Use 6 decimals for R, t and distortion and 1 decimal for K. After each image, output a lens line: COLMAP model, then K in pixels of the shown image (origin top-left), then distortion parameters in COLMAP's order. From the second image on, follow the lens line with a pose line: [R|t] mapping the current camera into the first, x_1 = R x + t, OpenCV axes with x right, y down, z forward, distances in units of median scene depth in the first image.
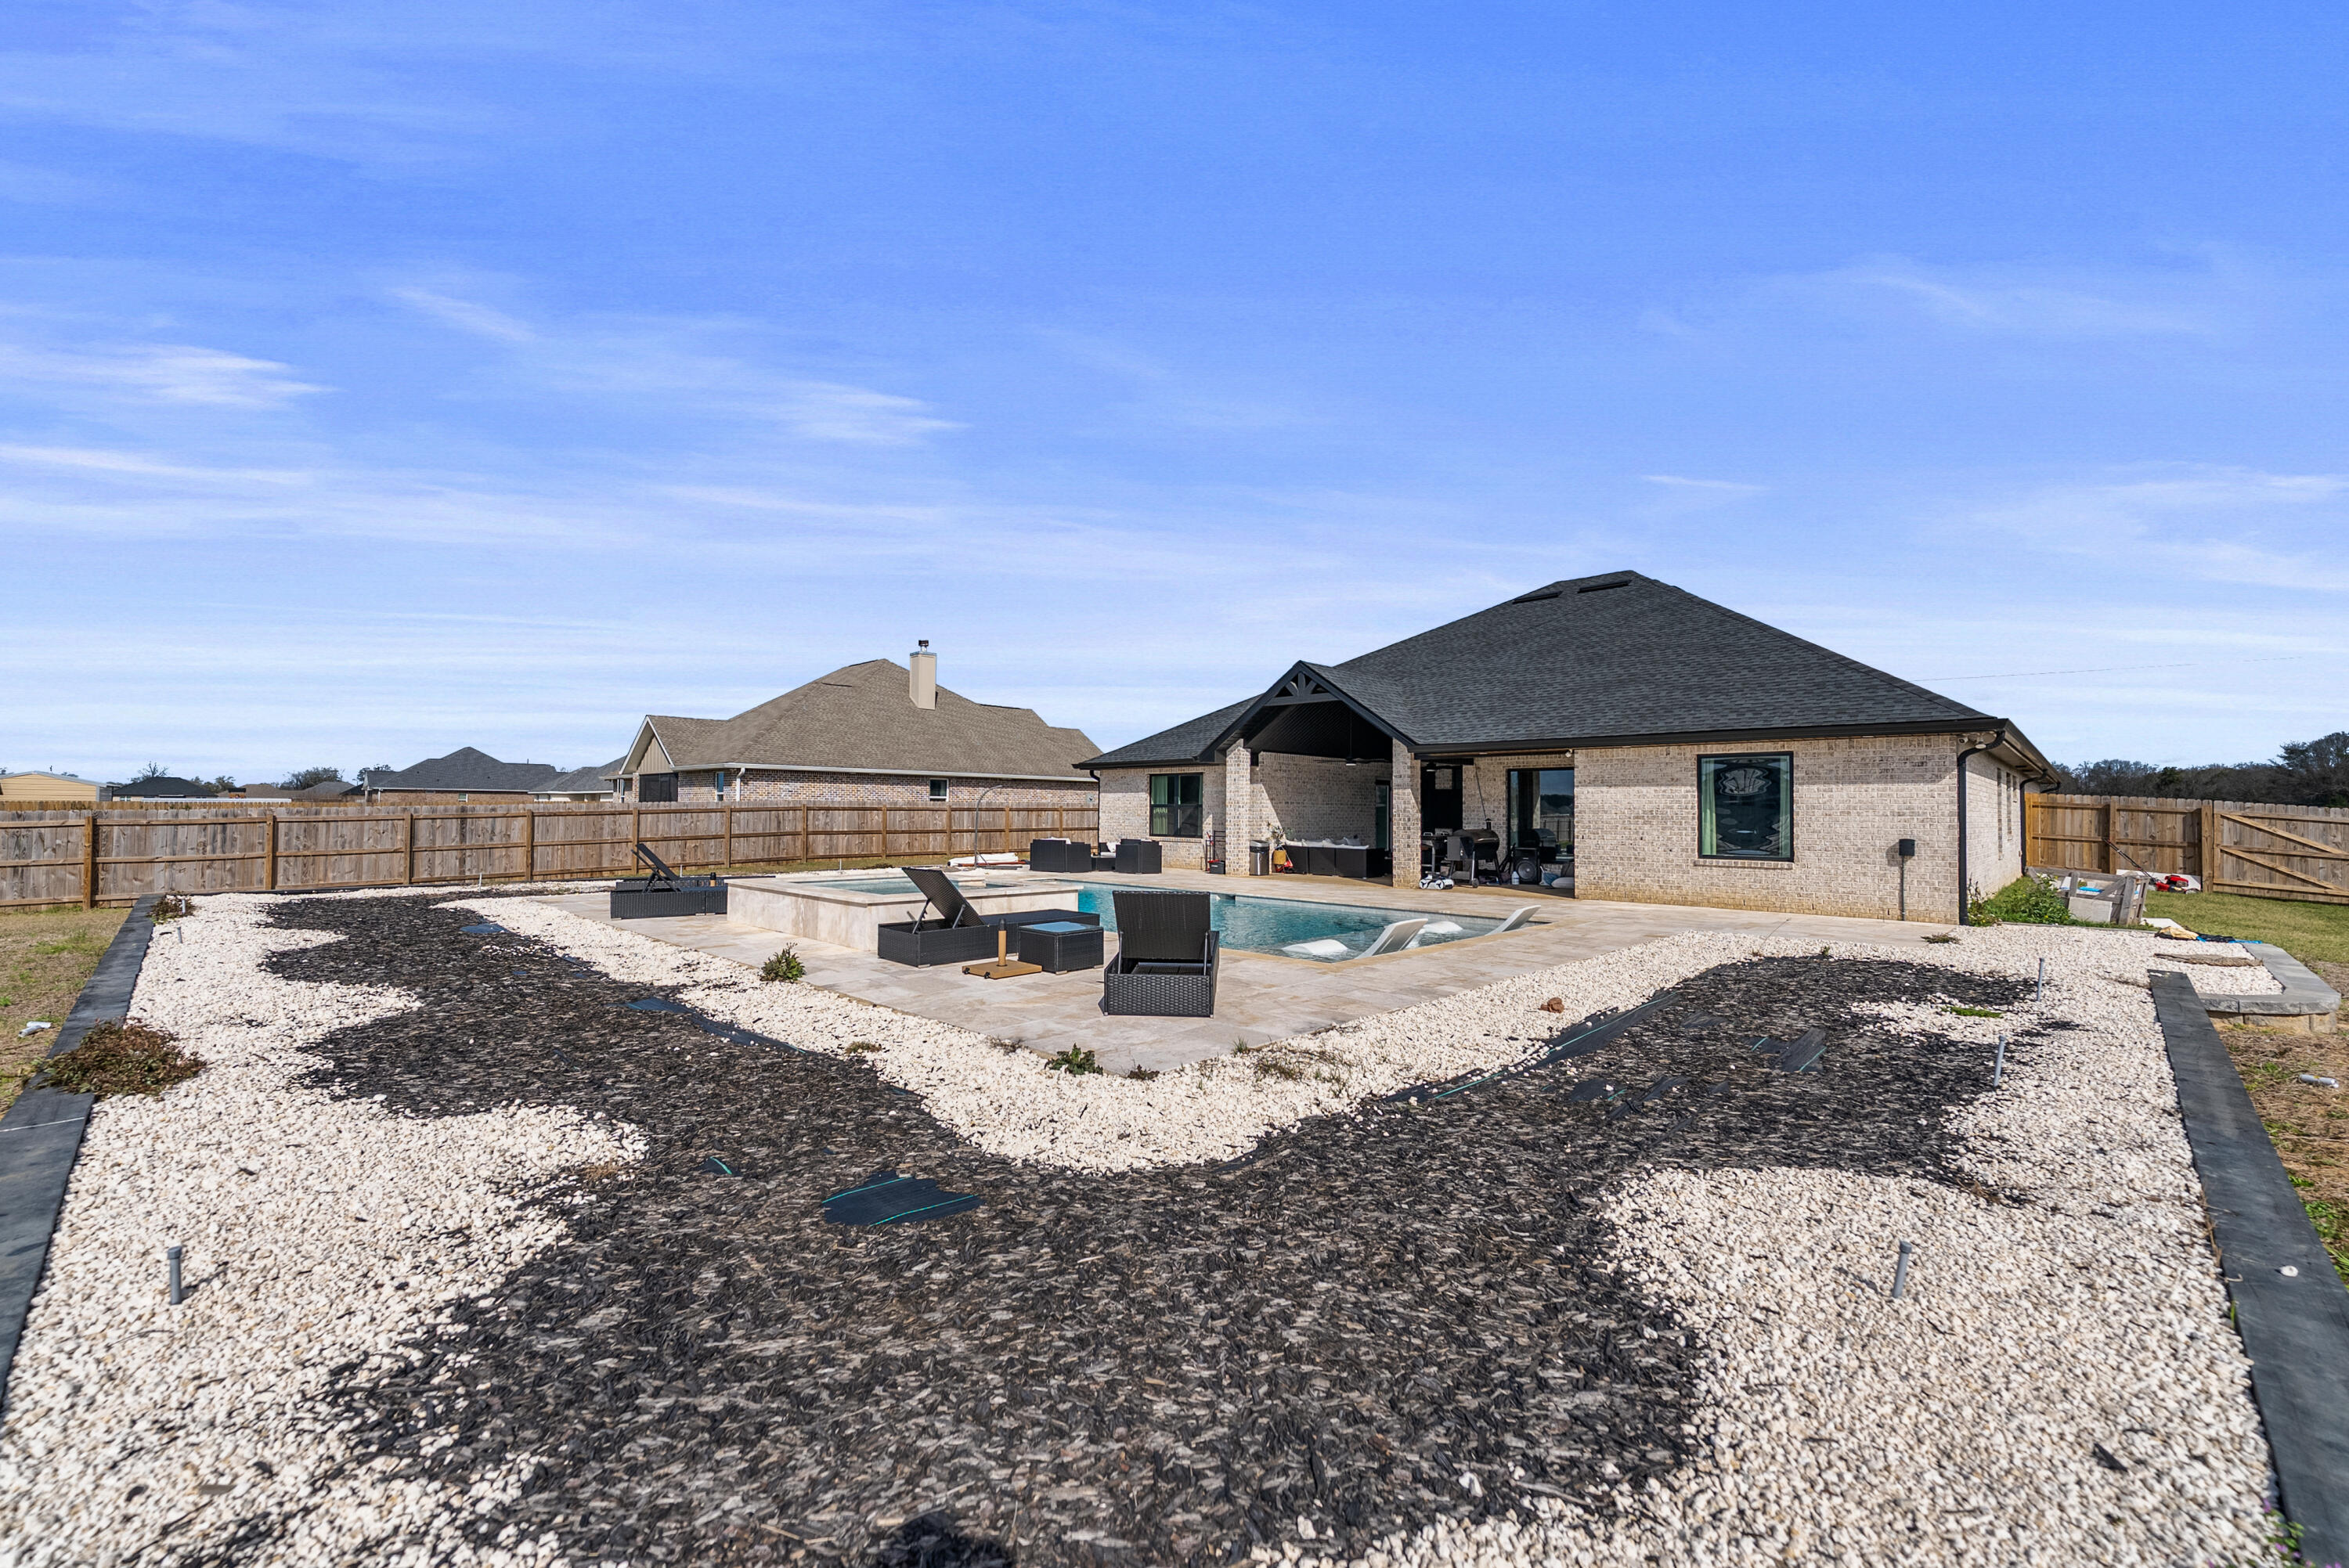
lens RADIAL K [[942.1, 0, 1168.7], [0, 942.1, 789.9], [0, 0, 1]] dist [-0.001678, -0.000489]
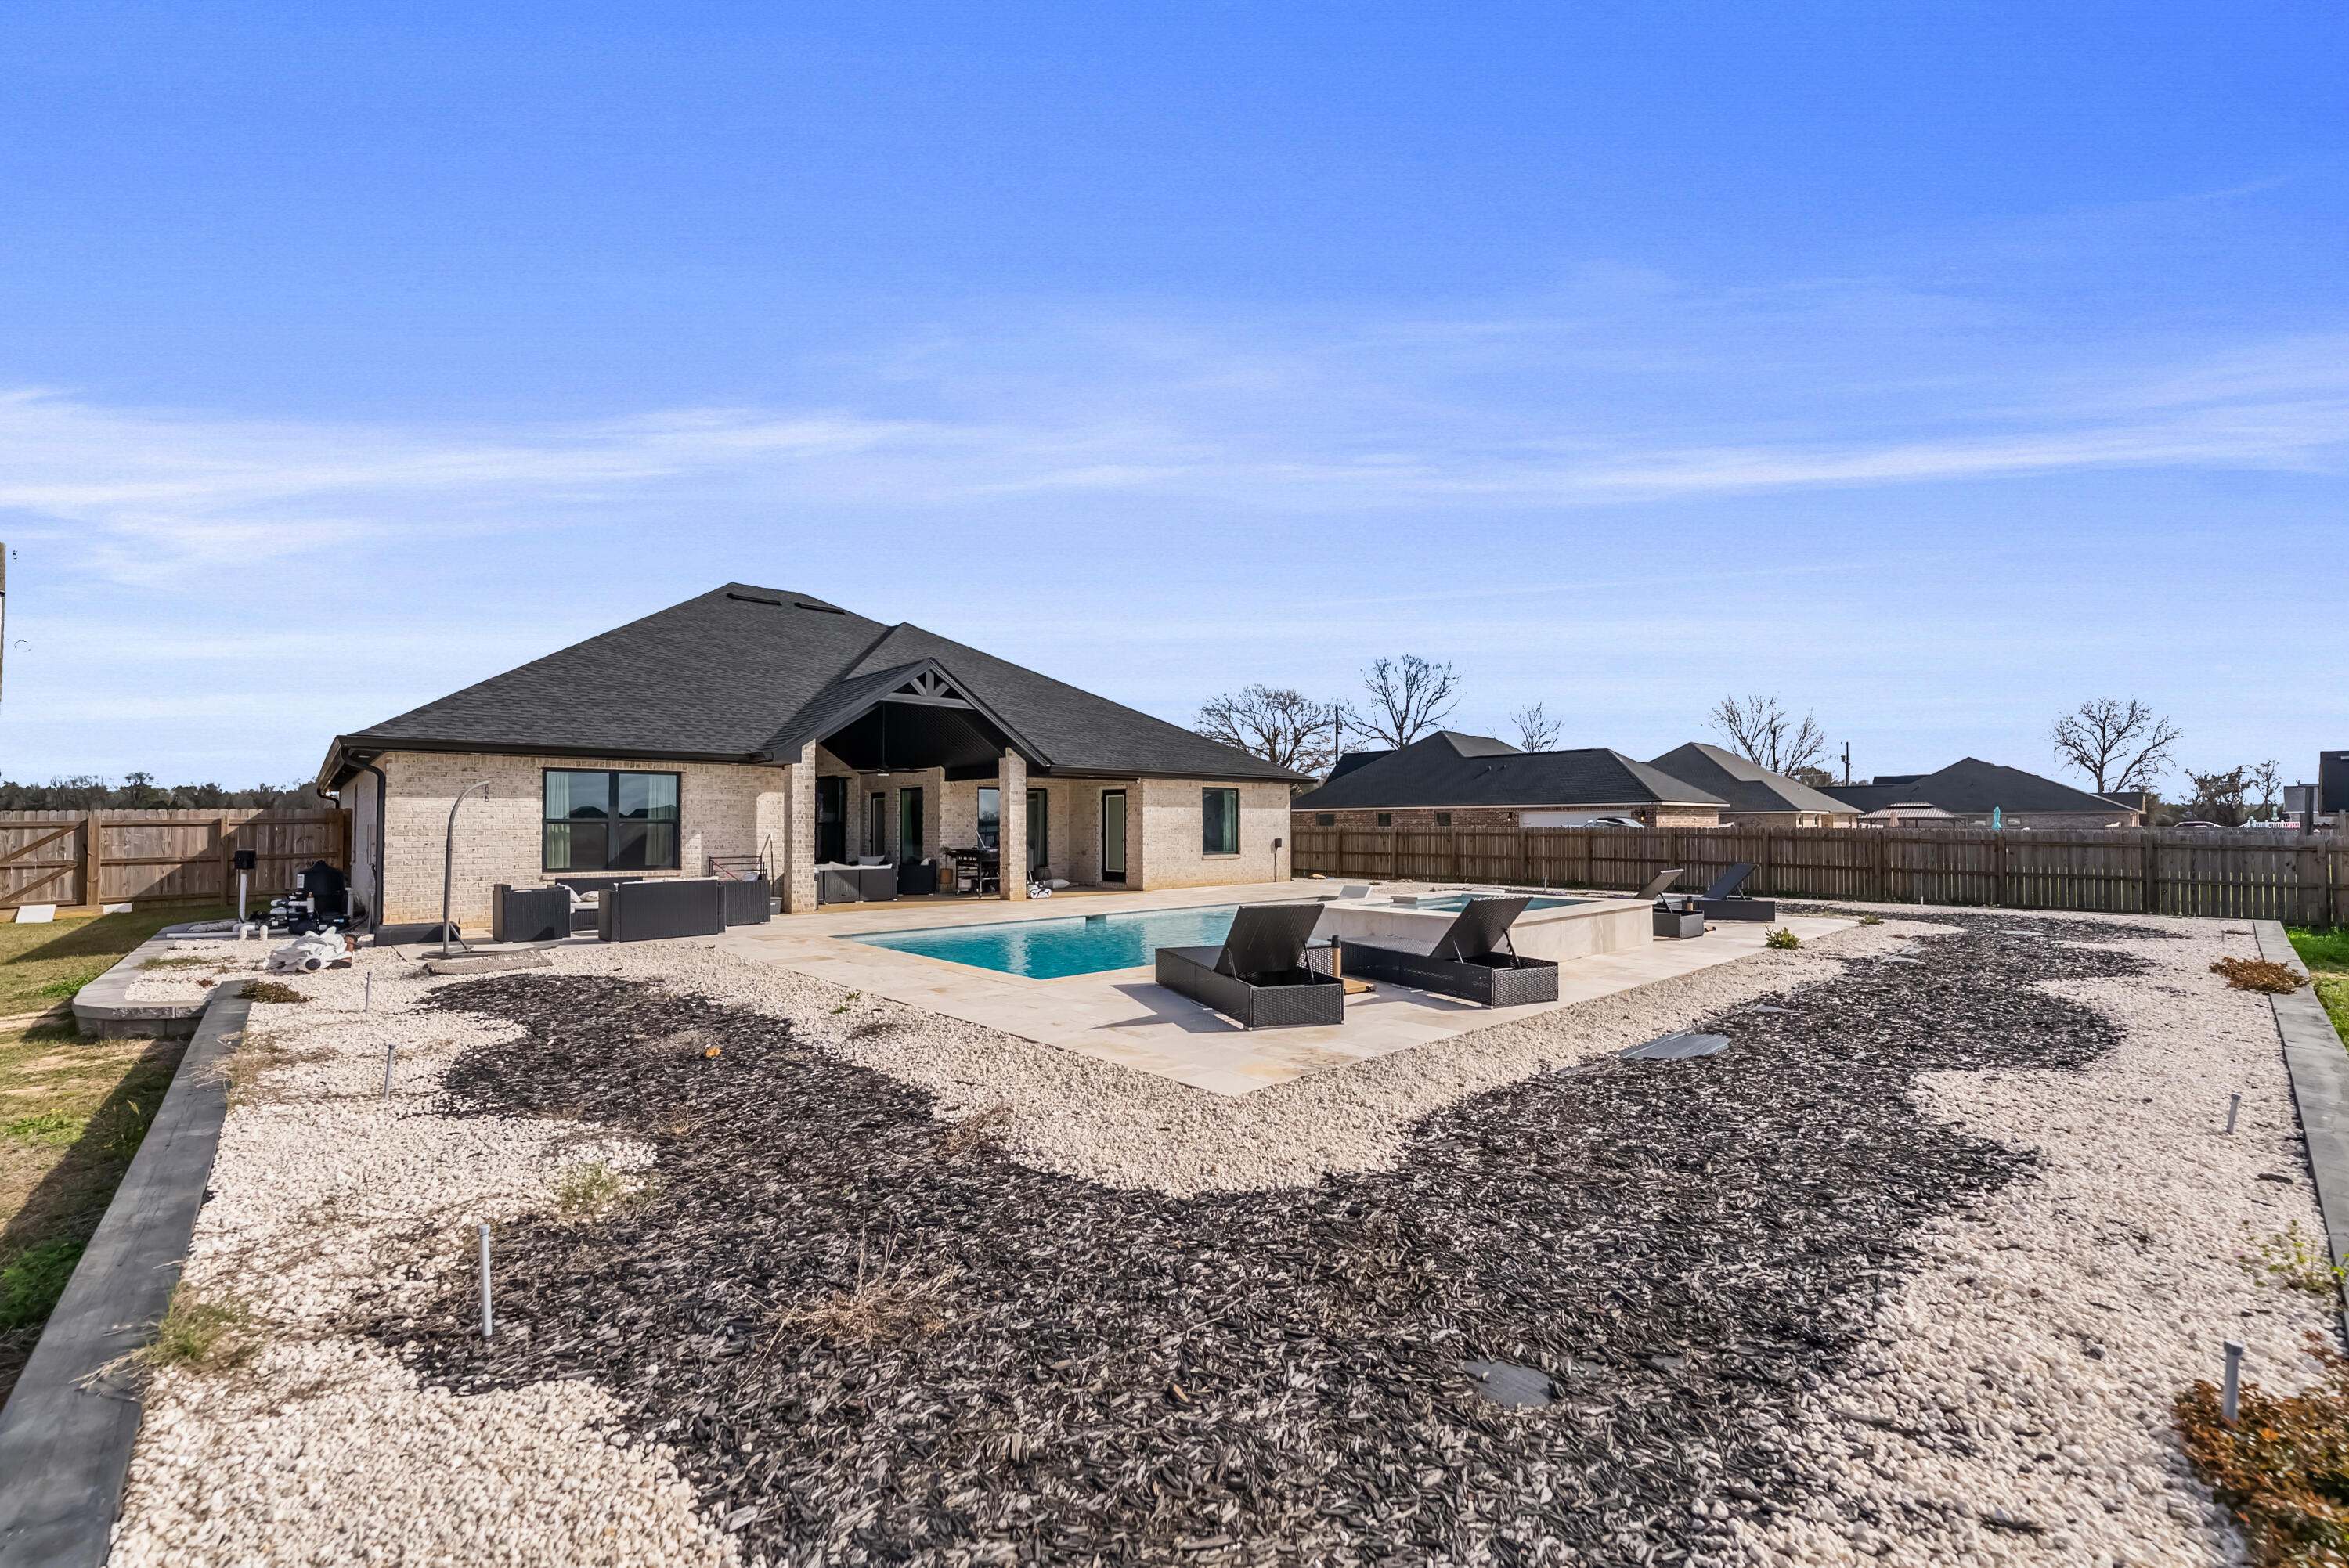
lens RADIAL K [[942.1, 0, 1168.7], [0, 942.1, 789.9], [0, 0, 1]] dist [-0.001678, -0.000489]
pose [[0.049757, 0.030913, 0.998283, -0.954521], [-0.013045, 0.999456, -0.030300, 0.013696], [-0.998676, -0.011515, 0.050133, 0.962506]]
